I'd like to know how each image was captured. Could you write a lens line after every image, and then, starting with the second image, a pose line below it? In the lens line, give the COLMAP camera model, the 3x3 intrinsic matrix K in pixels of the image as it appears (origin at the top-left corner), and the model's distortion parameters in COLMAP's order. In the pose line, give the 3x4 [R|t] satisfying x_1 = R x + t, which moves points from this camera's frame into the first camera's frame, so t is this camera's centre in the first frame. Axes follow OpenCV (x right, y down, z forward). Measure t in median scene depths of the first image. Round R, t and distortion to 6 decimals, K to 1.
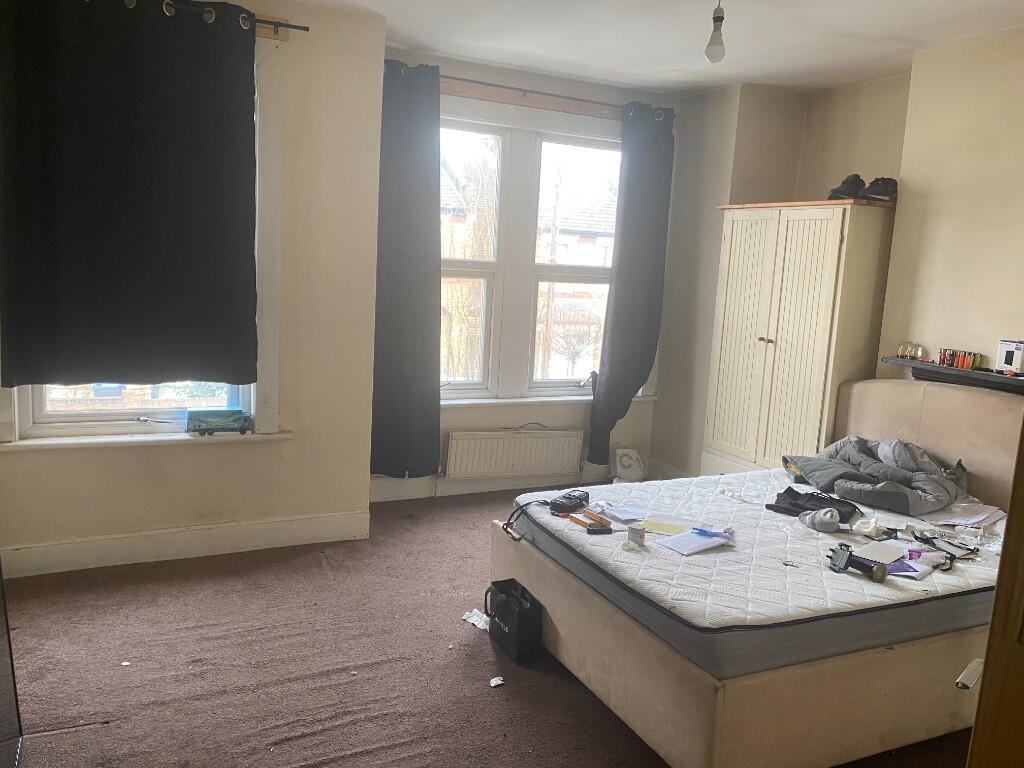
lens RADIAL K [[768.6, 0, 508.0], [0, 768.6, 383.4], [0, 0, 1]] dist [0.005547, 0.001832]
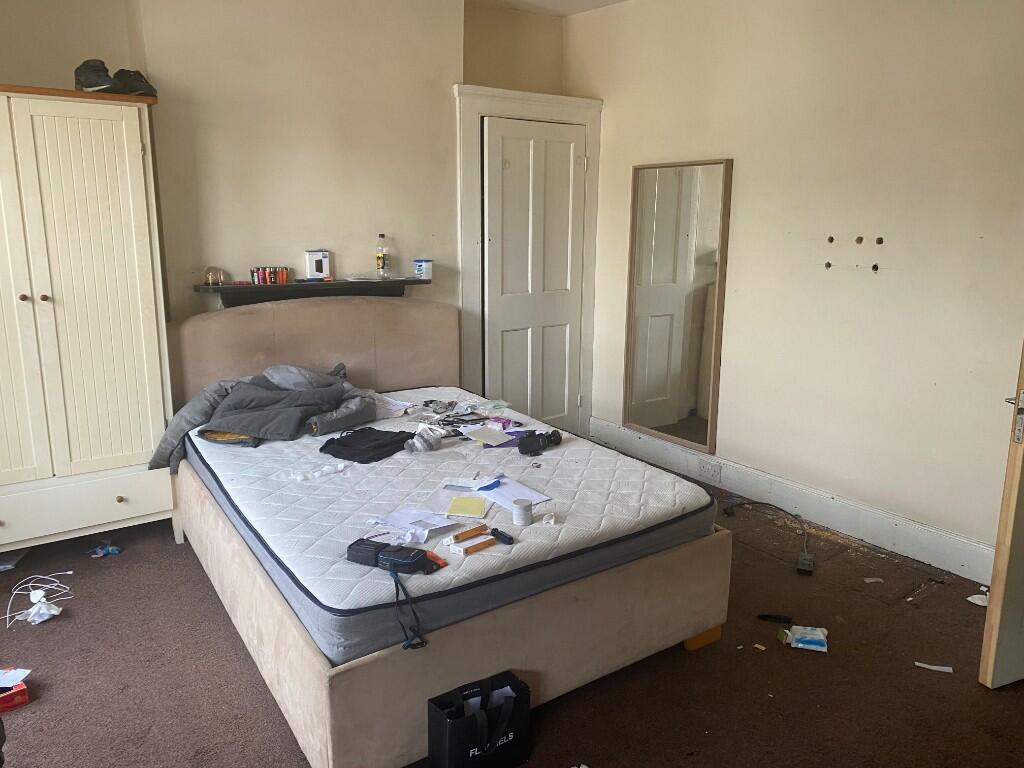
lens RADIAL K [[768.6, 0, 507.9], [0, 768.6, 378.3], [0, 0, 1]] dist [0.005547, 0.001832]
pose [[-0.145811, -0.260008, 0.954534, -0.491250], [0.149095, 0.948051, 0.281018, -0.150857], [-0.978013, 0.183292, -0.099470, 0.872967]]
